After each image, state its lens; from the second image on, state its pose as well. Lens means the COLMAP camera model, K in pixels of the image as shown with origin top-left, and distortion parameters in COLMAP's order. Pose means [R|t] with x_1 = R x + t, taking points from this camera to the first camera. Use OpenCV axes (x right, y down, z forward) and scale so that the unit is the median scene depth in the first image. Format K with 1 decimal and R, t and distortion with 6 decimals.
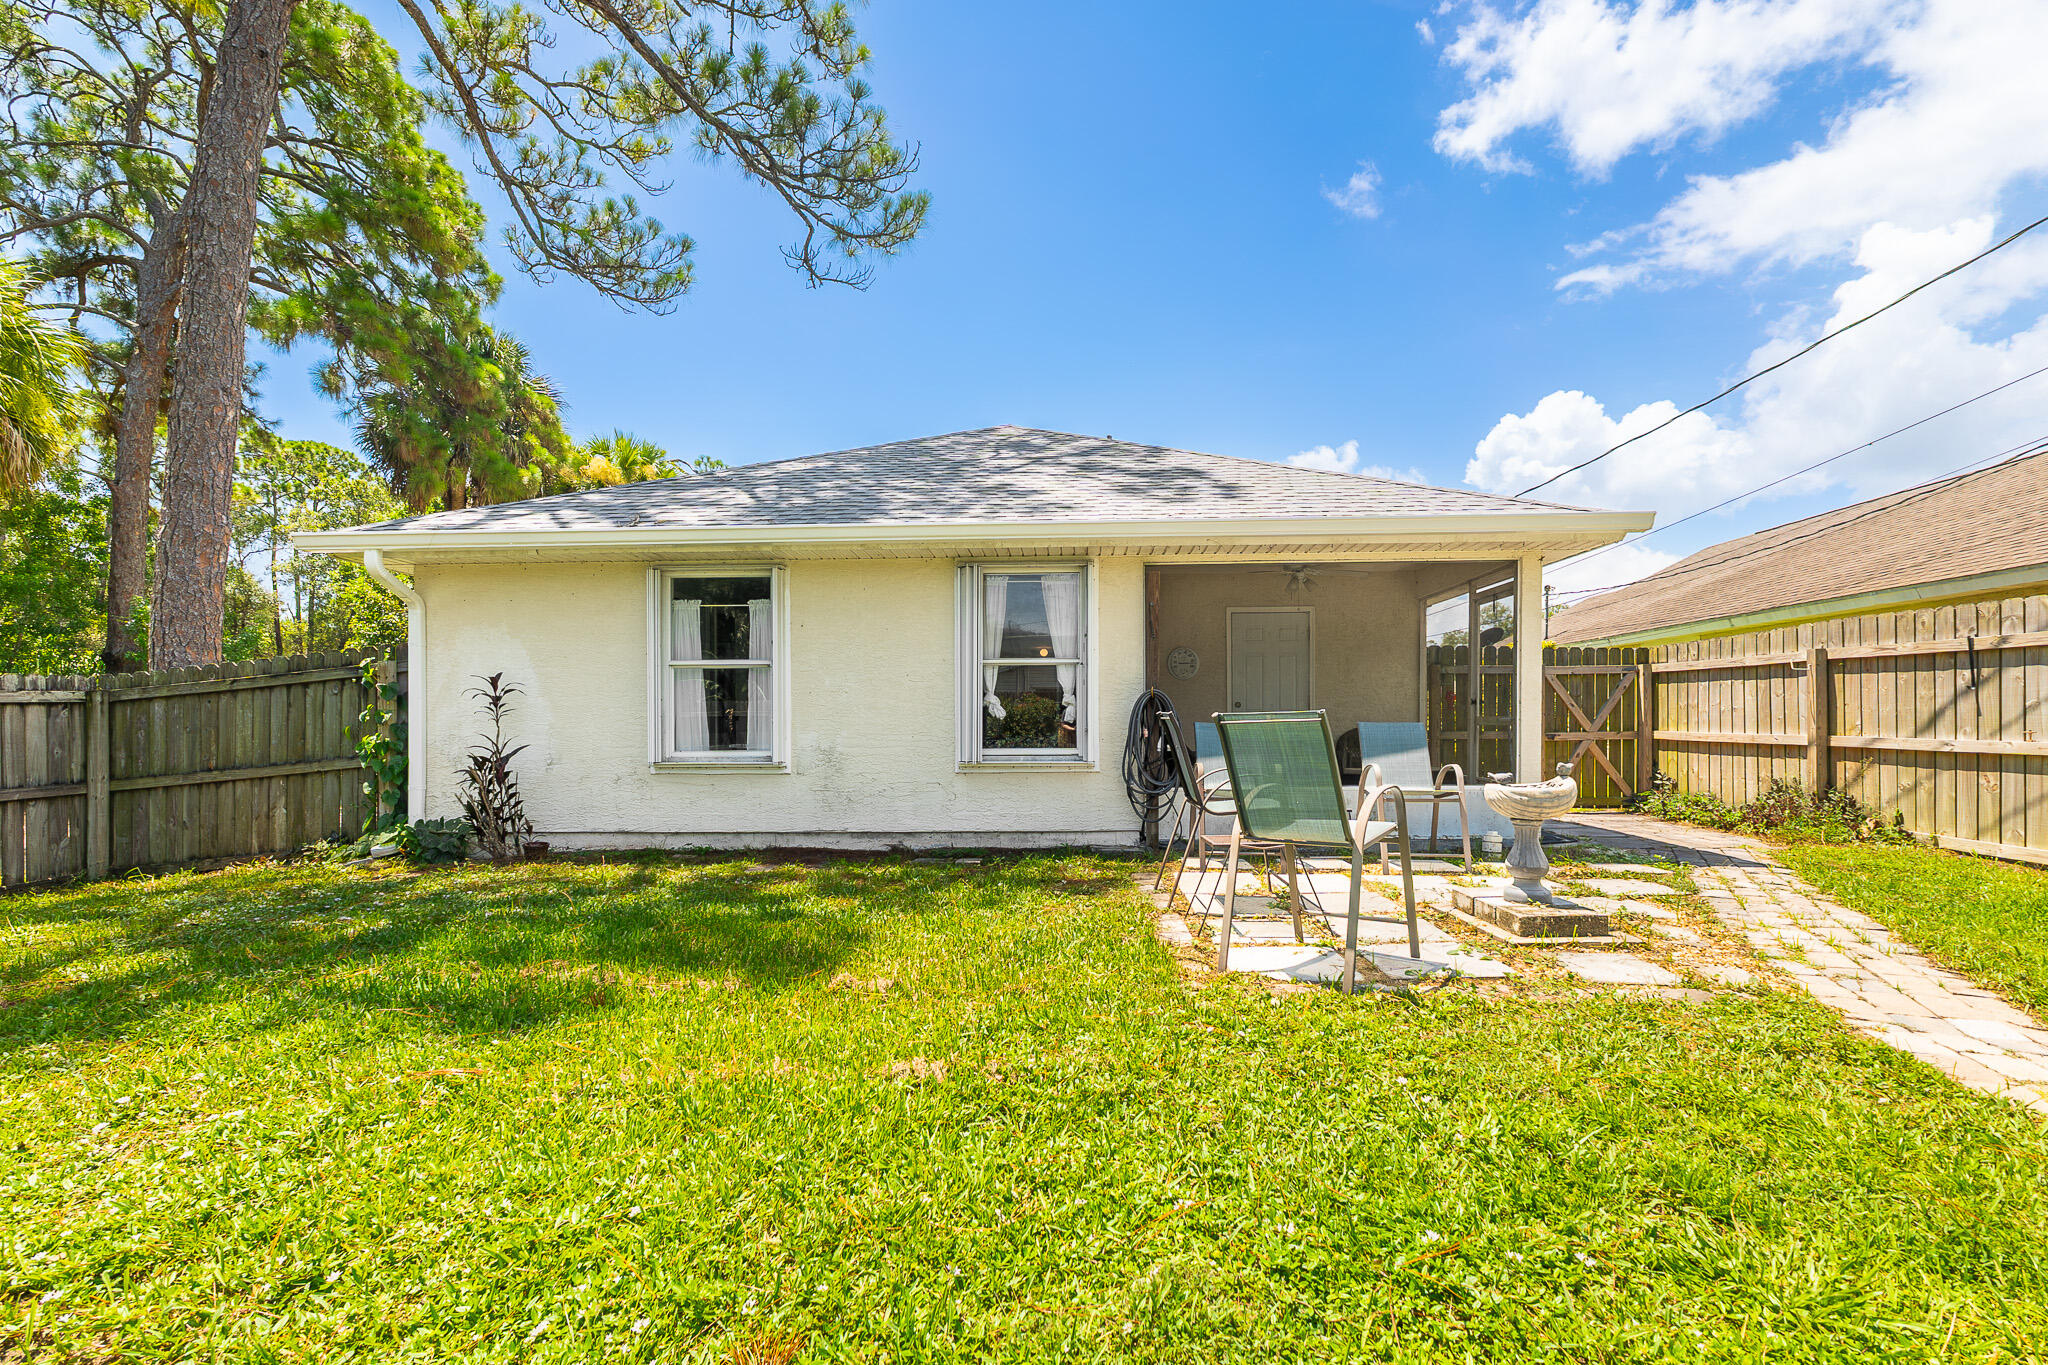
lens RADIAL K [[876.8, 0, 1130.8], [0, 876.8, 718.7], [0, 0, 1]] dist [0.001270, 0.000665]
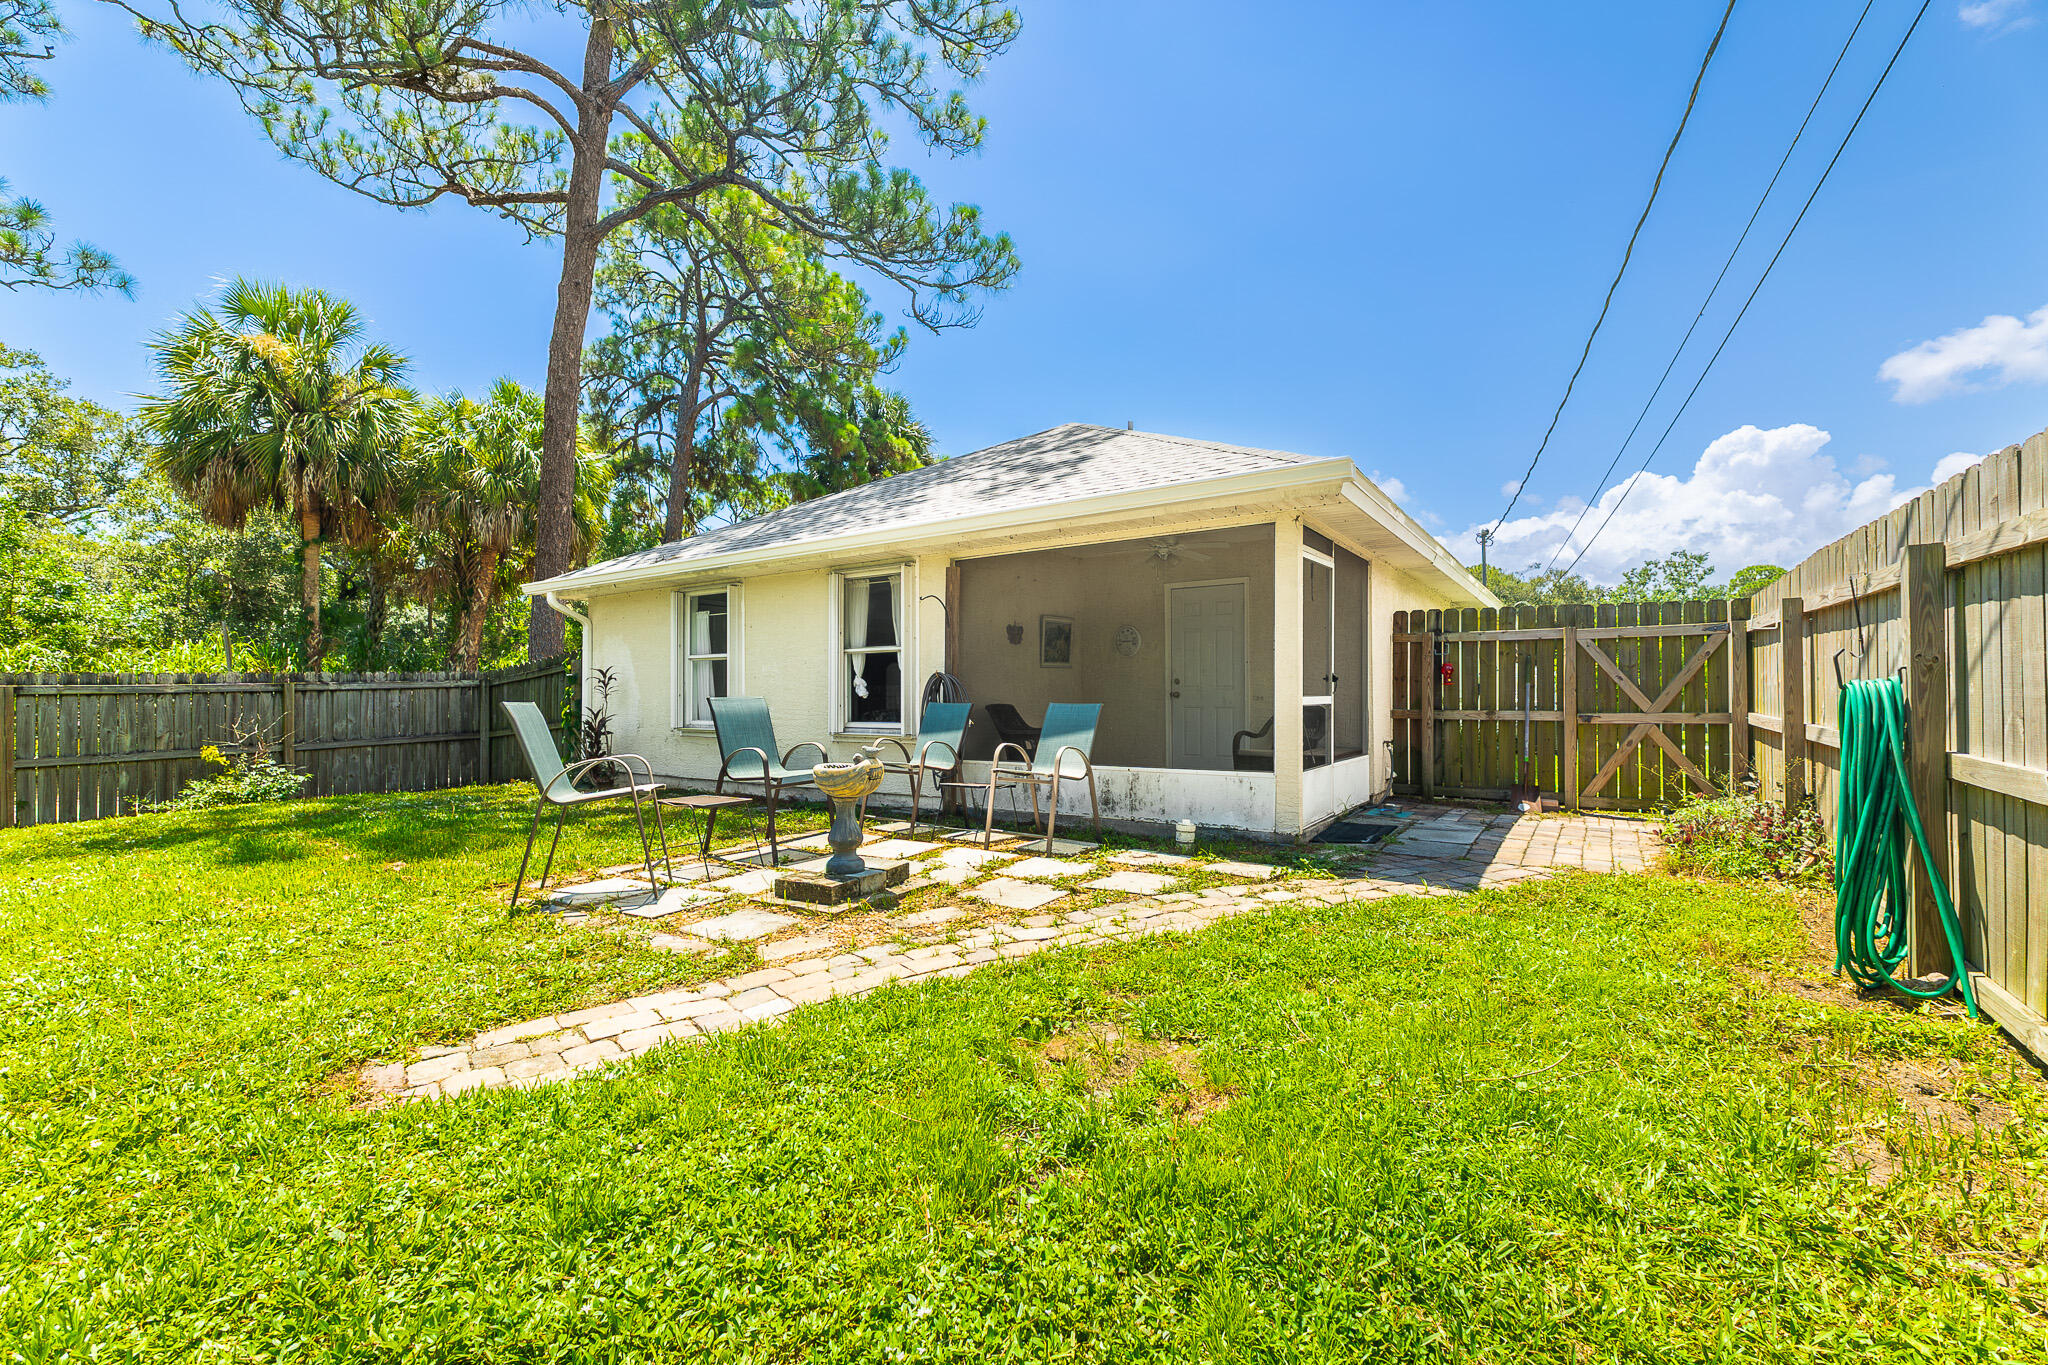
lens RADIAL K [[876.8, 0, 1034.3], [0, 876.8, 683.1], [0, 0, 1]] dist [0.001270, 0.000665]
pose [[0.843513, -0.005995, -0.537075, 0.688730], [0.003046, 0.999975, -0.006378, -0.010812], [0.537100, 0.003744, 0.843510, 0.109188]]
